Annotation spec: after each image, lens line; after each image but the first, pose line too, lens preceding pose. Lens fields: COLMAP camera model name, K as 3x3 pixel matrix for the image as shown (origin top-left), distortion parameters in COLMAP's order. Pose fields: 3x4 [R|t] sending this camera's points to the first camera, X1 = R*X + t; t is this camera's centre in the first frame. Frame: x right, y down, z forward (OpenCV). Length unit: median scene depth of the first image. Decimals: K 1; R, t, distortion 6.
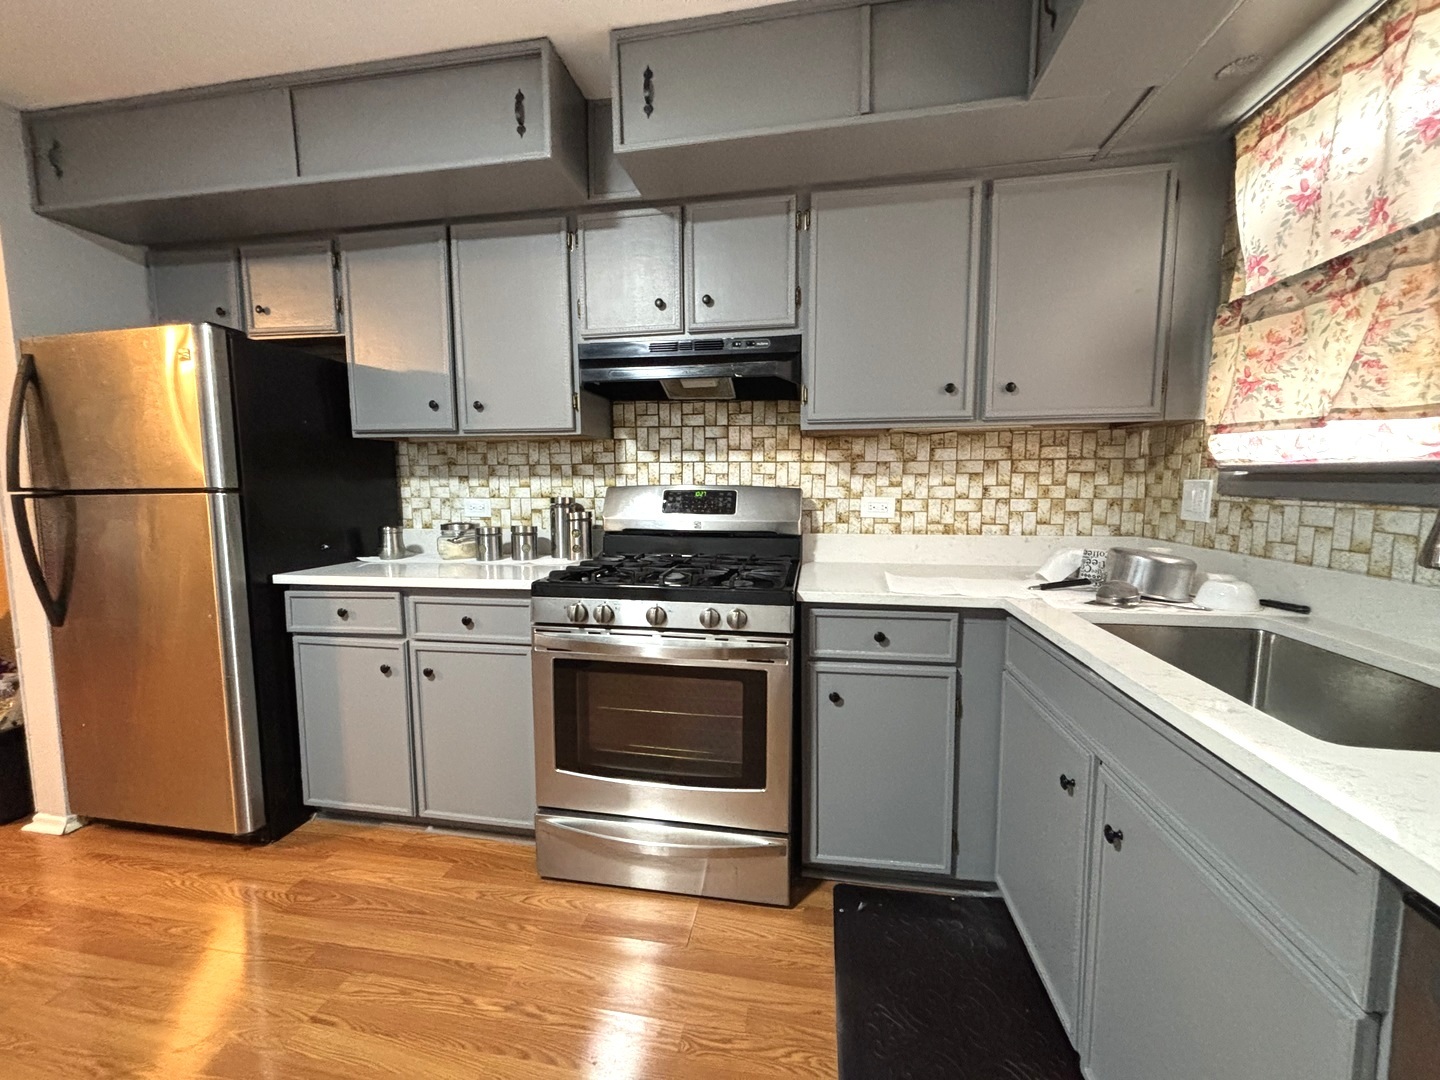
lens RADIAL K [[577.5, 0, 717.4], [0, 577.5, 537.7], [0, 0, 1]] dist [0.022848, 0.000005]
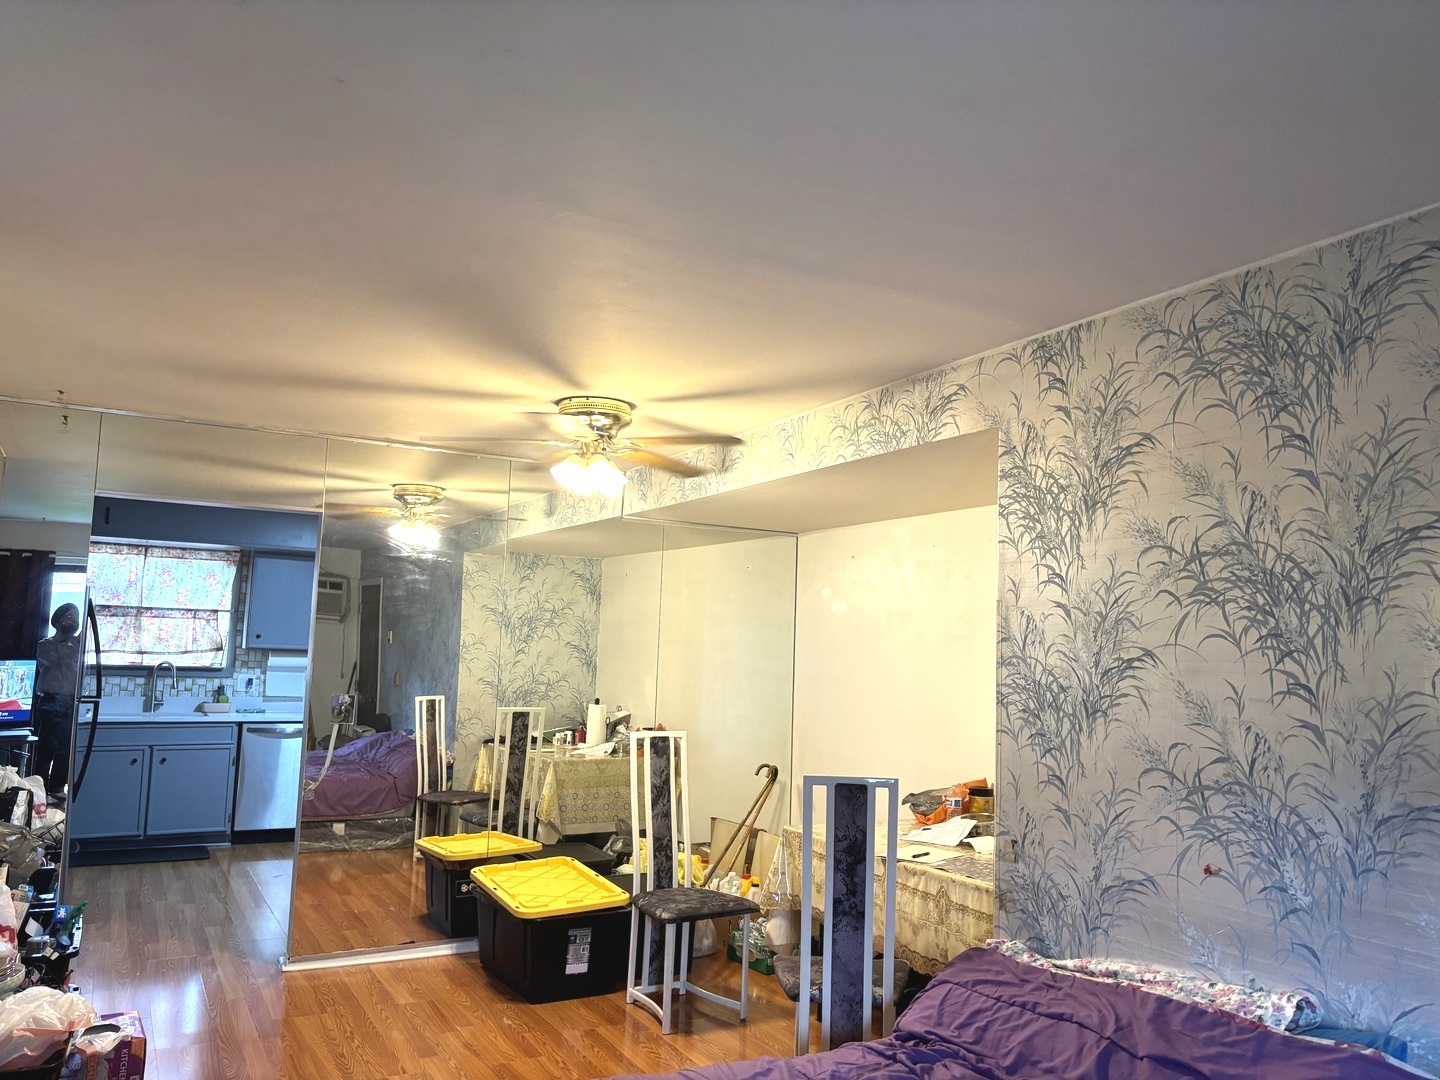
lens RADIAL K [[1081.1, 0, 723.0], [0, 1081.1, 541.0], [0, 0, 1]] dist [0.003232, 0.003303]
pose [[-0.624930, 0.069213, 0.777607, -3.458175], [0.050486, 0.997560, -0.048217, -0.199126], [-0.779047, 0.009126, -0.626899, 1.203942]]
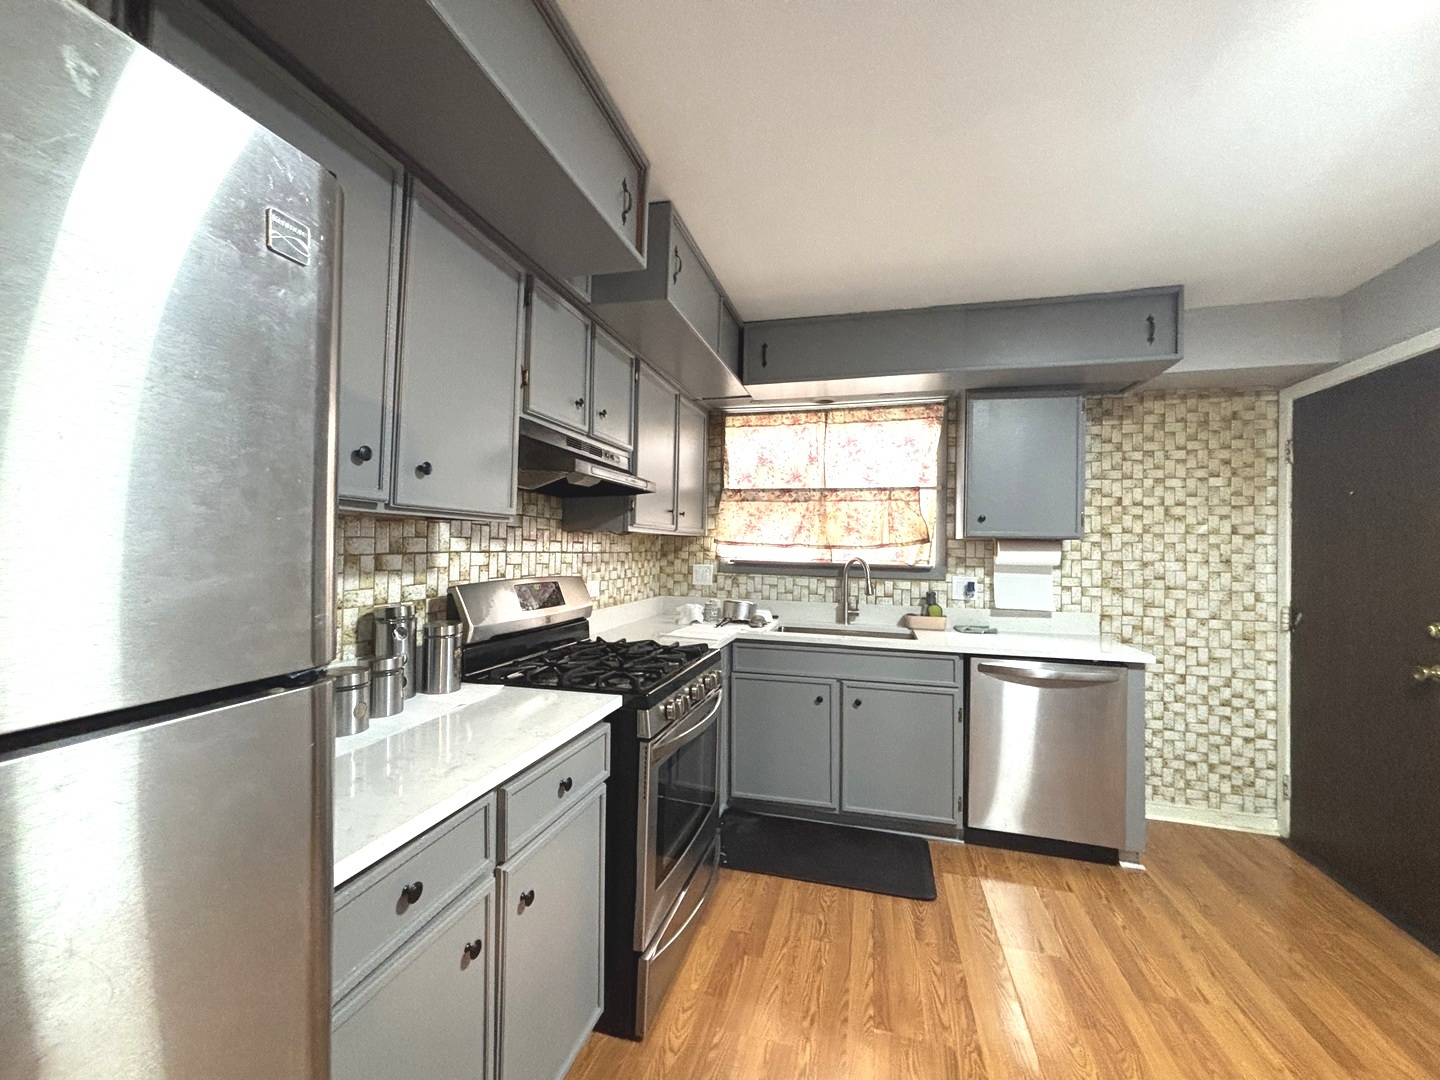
lens RADIAL K [[577.5, 0, 724.8], [0, 577.5, 539.7], [0, 0, 1]] dist [0.022848, 0.000005]
pose [[0.084508, 0.019063, 0.996240, -0.947132], [0.081698, 0.996318, -0.025995, -0.102131], [-0.993068, 0.083588, 0.082639, 0.602441]]
